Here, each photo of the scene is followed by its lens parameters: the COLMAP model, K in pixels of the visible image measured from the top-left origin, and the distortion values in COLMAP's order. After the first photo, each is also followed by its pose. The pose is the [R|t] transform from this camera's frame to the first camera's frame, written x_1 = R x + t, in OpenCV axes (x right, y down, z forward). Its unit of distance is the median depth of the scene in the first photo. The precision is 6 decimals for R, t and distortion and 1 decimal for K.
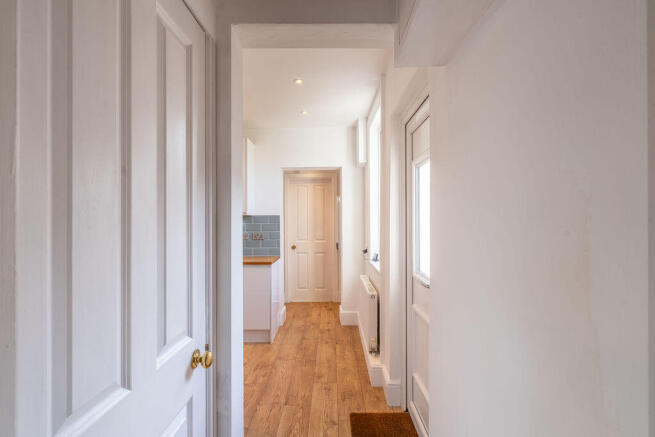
lens RADIAL K [[321.6, 0, 328.4], [0, 321.6, 218.3], [0, 0, 1]] dist [0.000875, -0.000080]
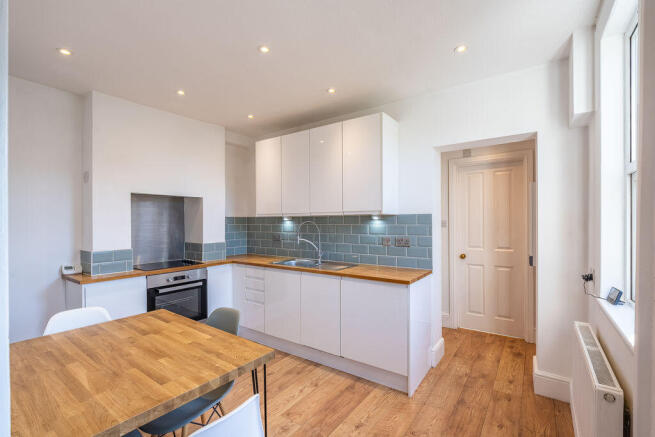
lens RADIAL K [[297.6, 0, 325.3], [0, 297.6, 223.2], [0, 0, 1]] dist [-0.009230, 0.001026]
pose [[0.817418, 0.003856, -0.576033, 0.036873], [0.005403, 0.999882, 0.014360, 0.001192], [0.576020, -0.014850, 0.817301, 0.319431]]
